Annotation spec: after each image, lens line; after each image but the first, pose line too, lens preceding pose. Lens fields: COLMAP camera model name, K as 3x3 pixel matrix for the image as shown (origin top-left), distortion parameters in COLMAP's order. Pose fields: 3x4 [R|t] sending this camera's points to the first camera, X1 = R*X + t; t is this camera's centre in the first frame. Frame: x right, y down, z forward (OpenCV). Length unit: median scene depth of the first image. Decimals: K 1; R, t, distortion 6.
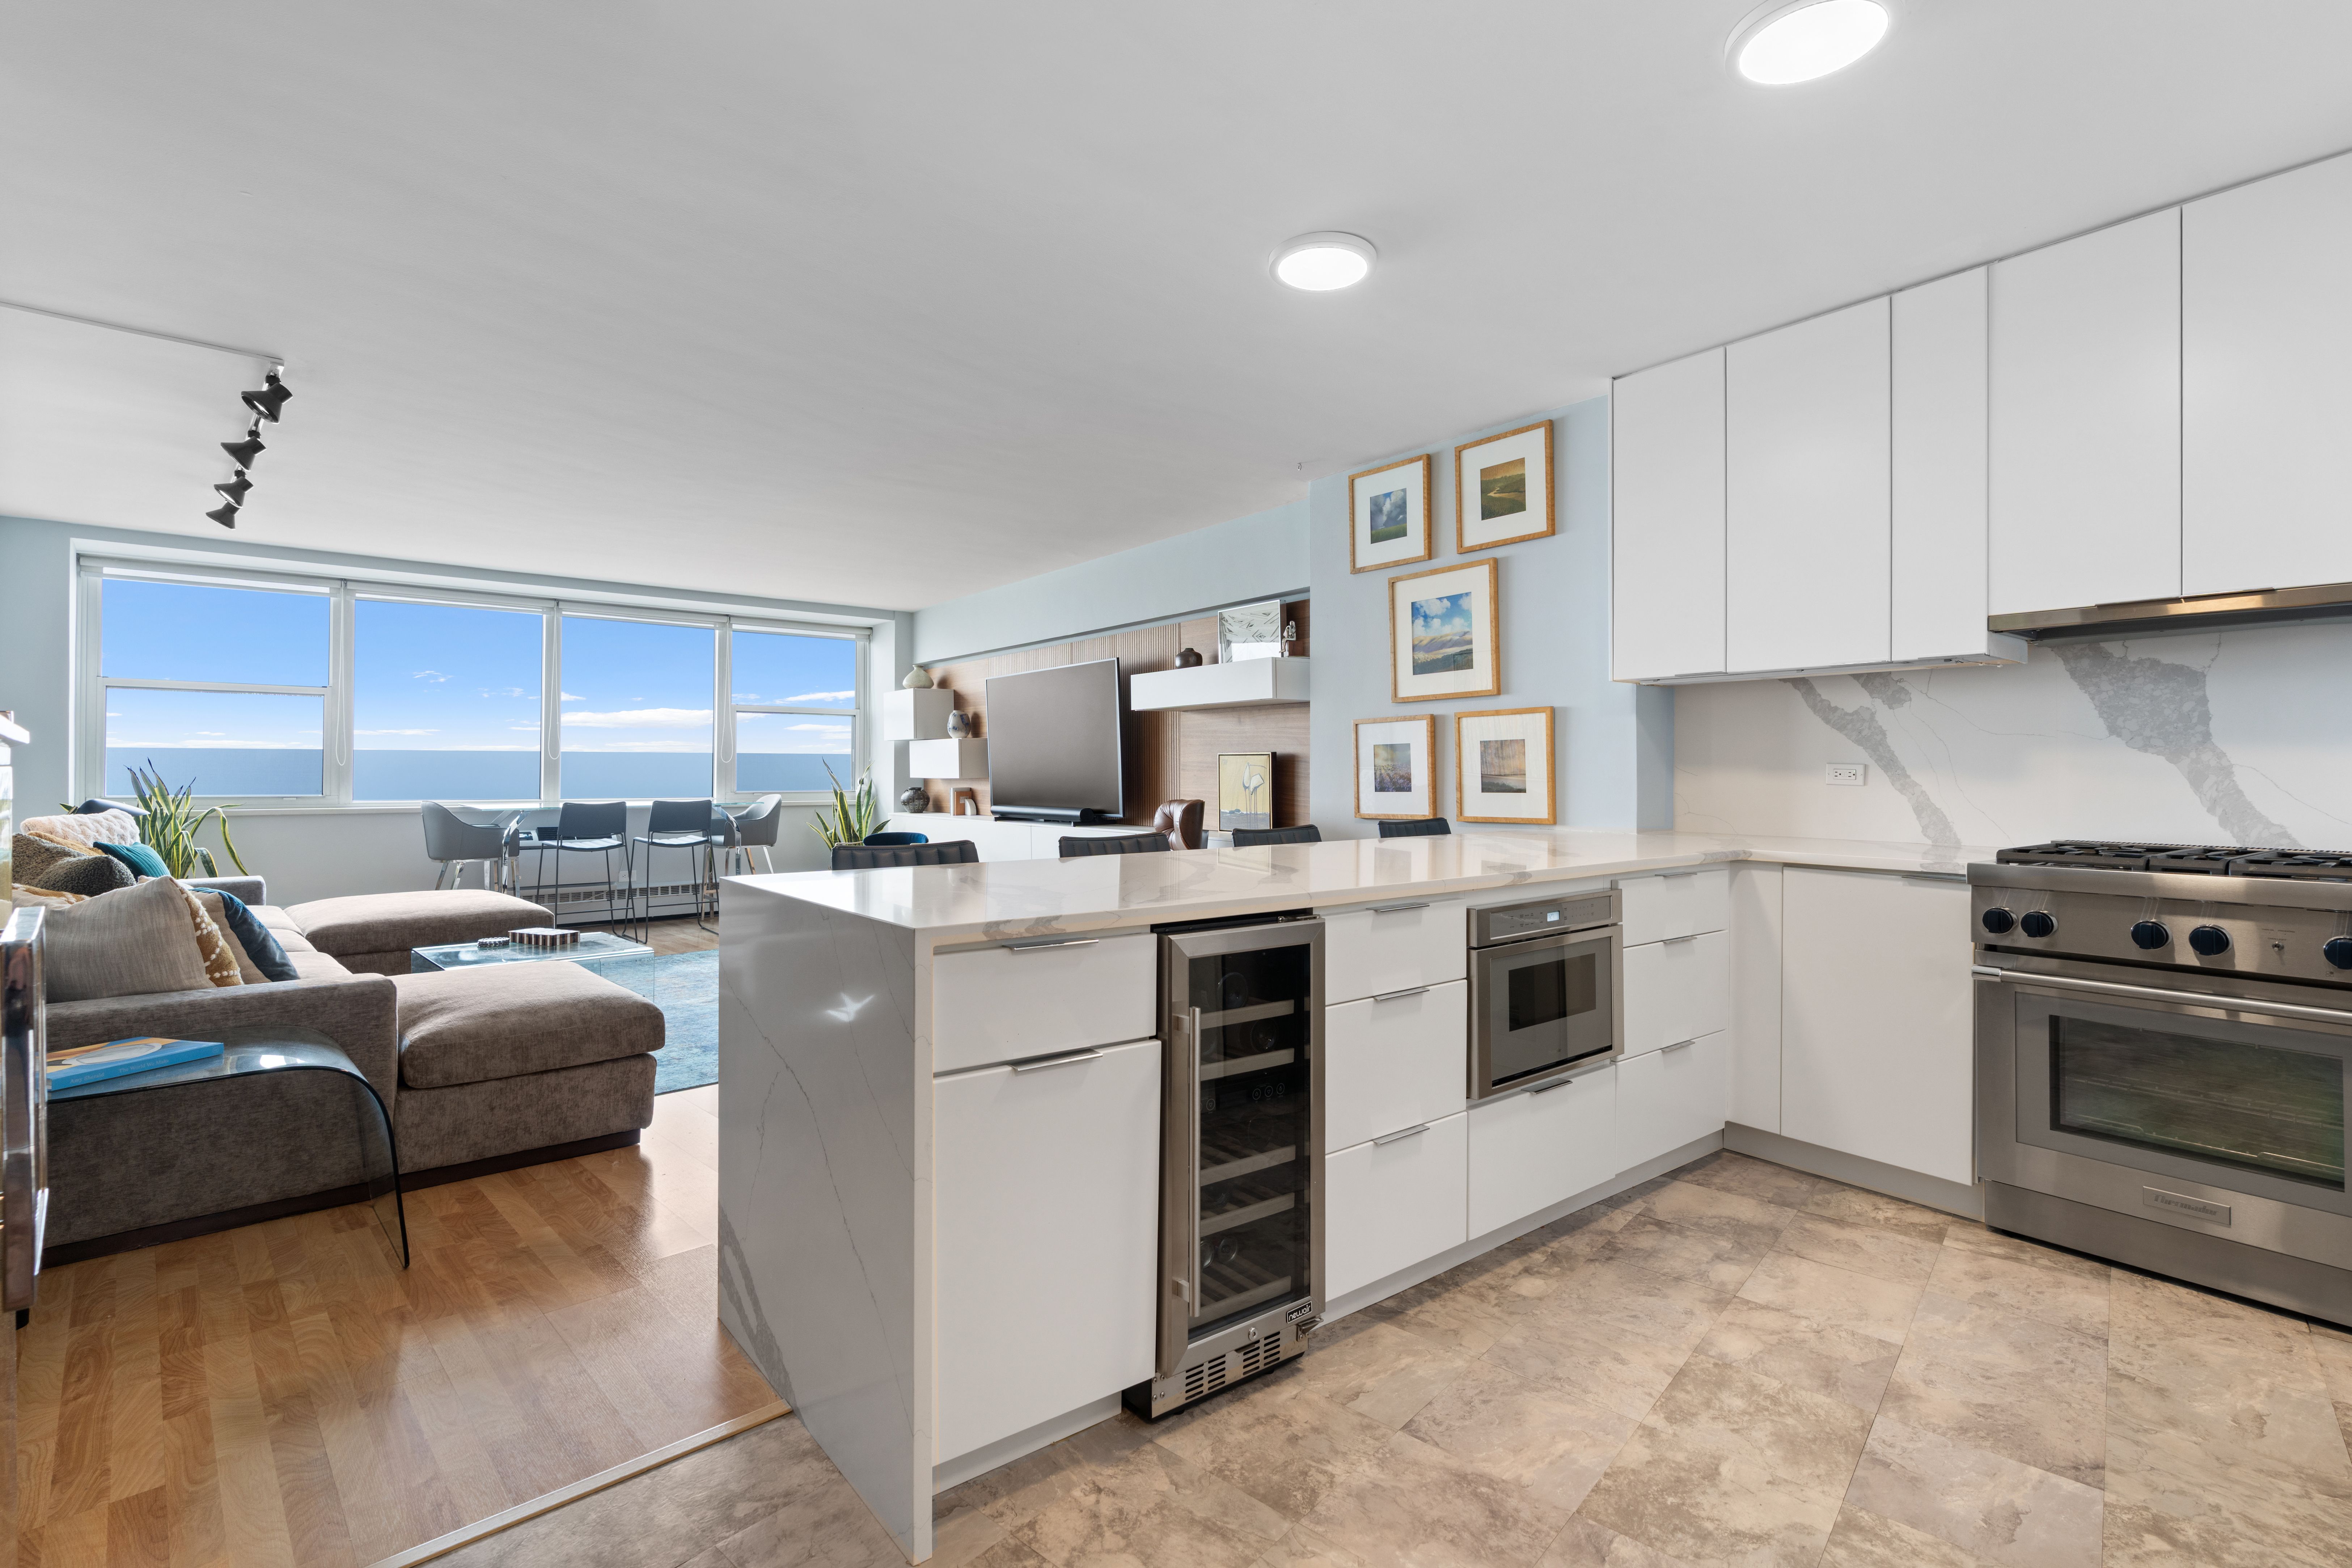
lens RADIAL K [[1075.0, 0, 1177.9], [0, 1075.0, 766.5], [0, 0, 1]] dist [-0.005309, 0.002471]
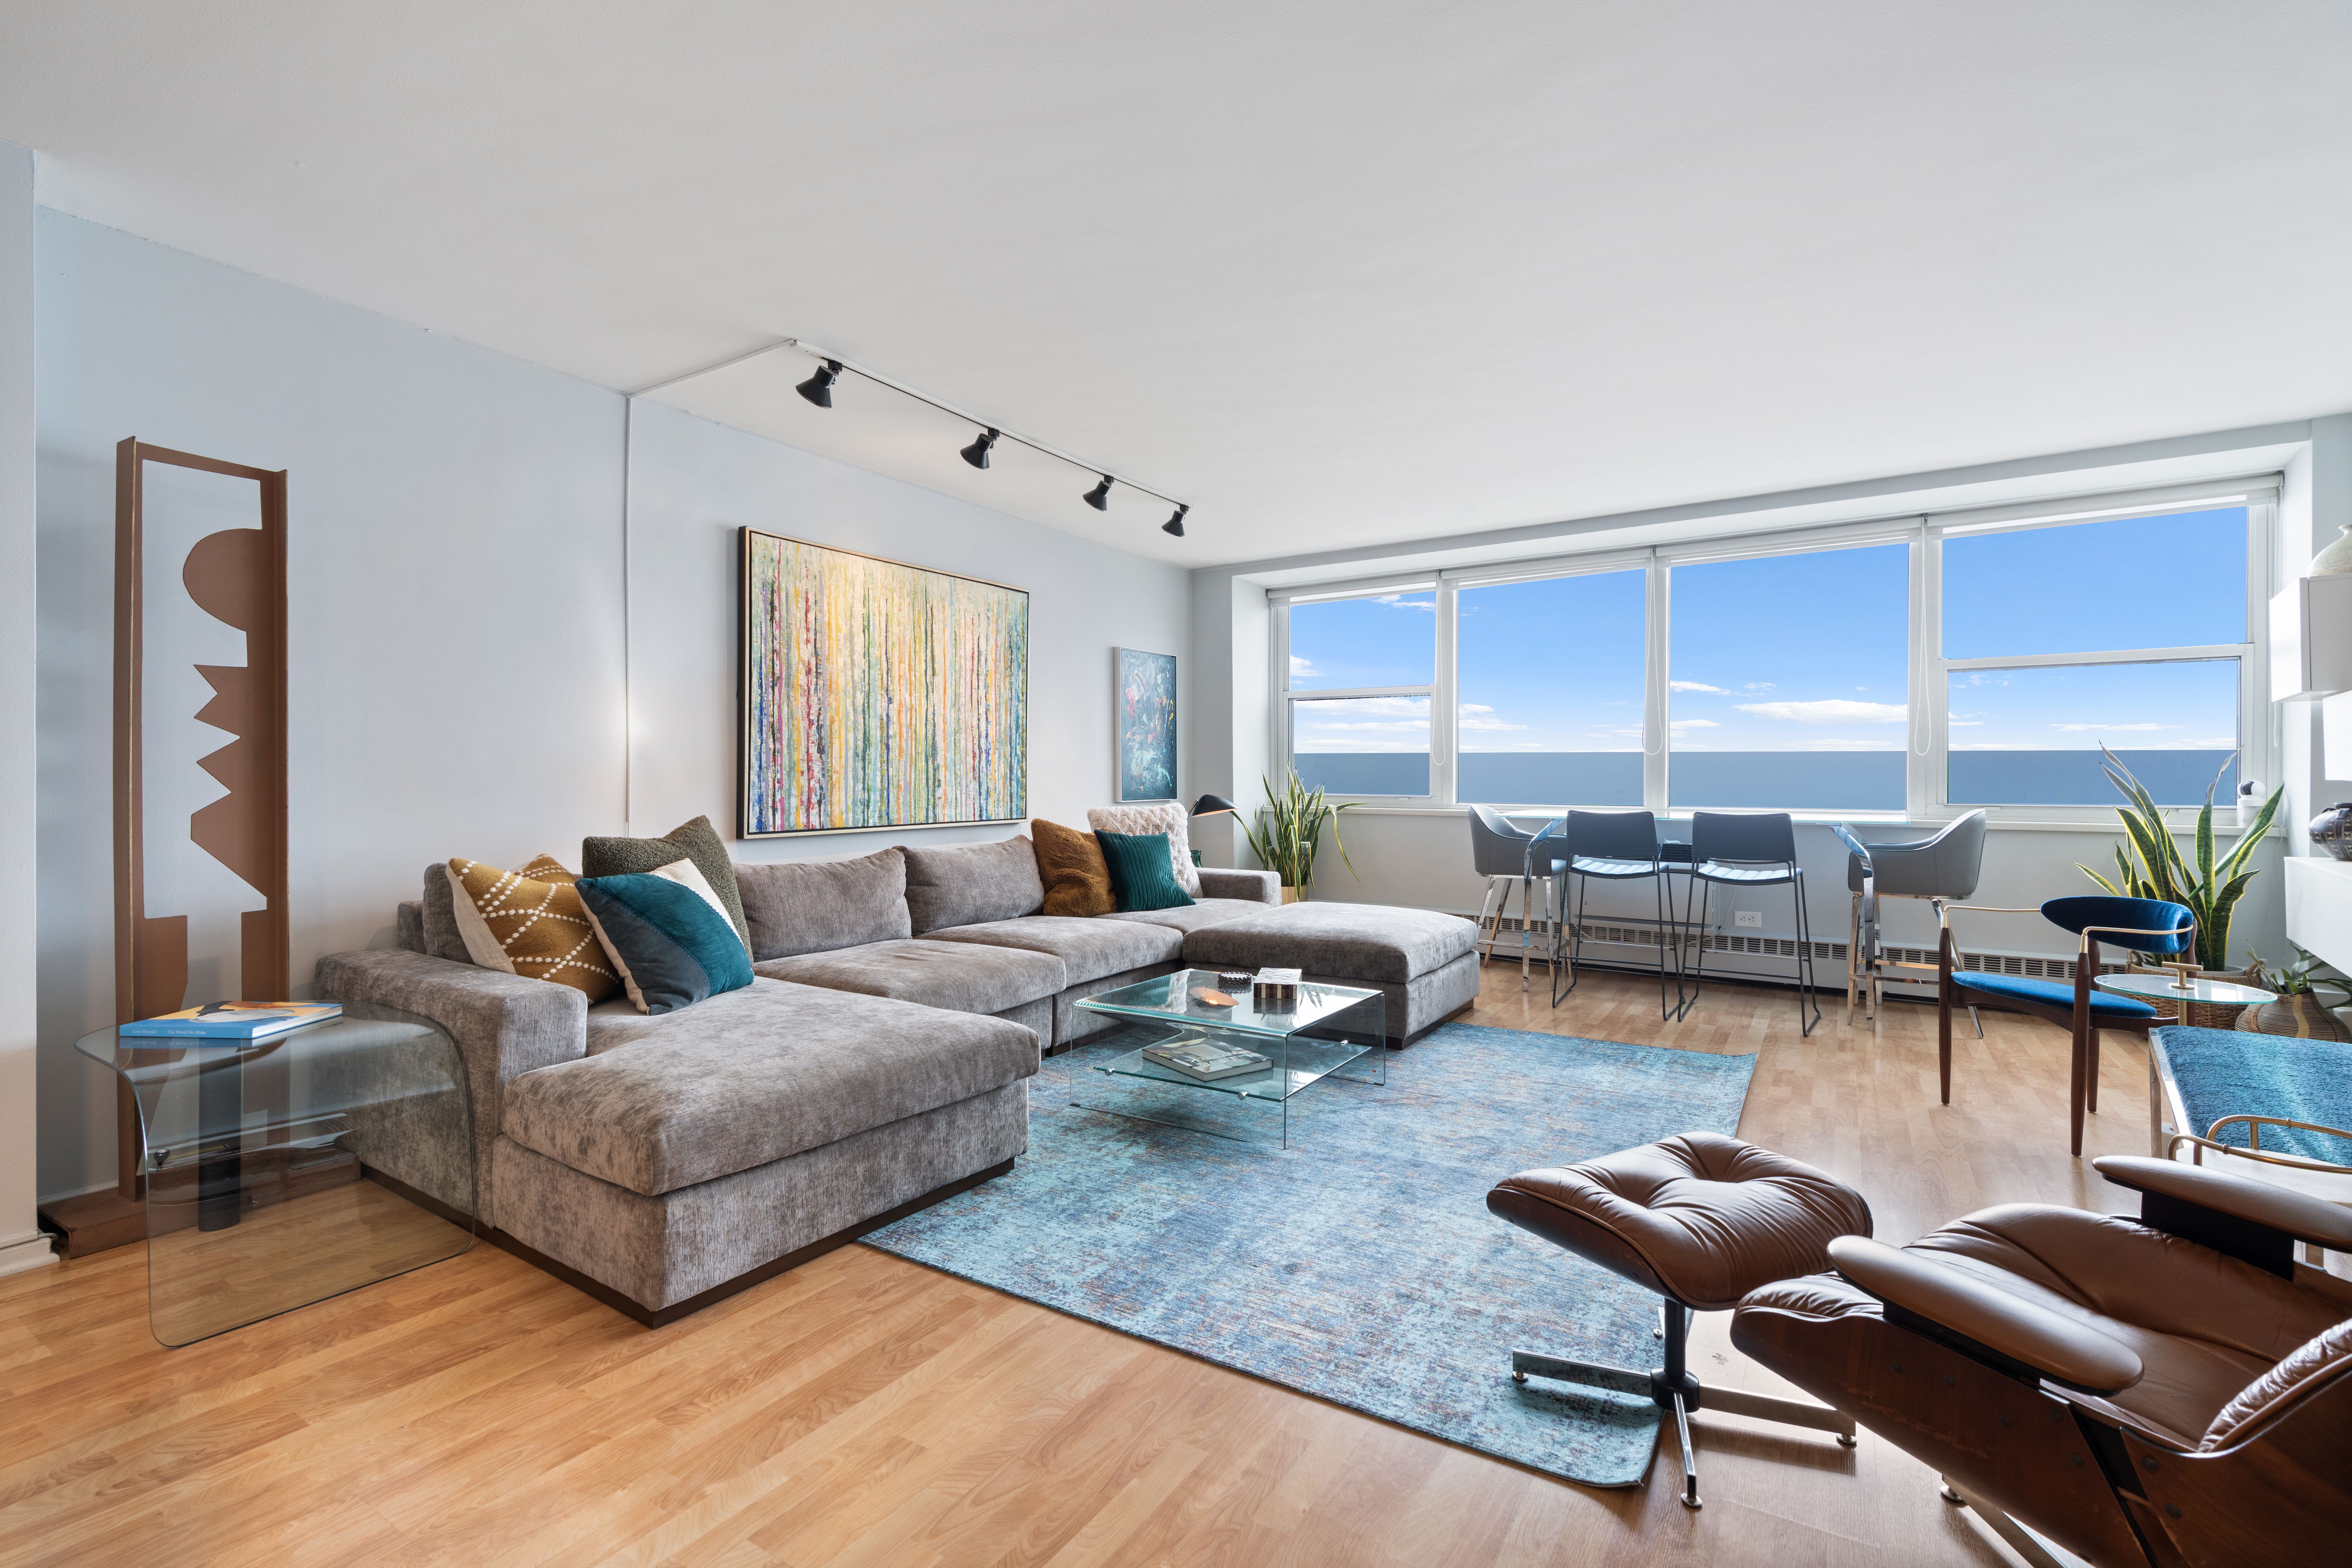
lens RADIAL K [[1075.0, 0, 1159.5], [0, 1075.0, 772.6], [0, 0, 1]] dist [-0.005309, 0.002471]
pose [[0.227818, -0.006442, -0.973682, 0.185602], [0.003103, 0.999978, -0.005890, 0.020513], [0.973699, -0.001680, 0.227833, 1.091483]]
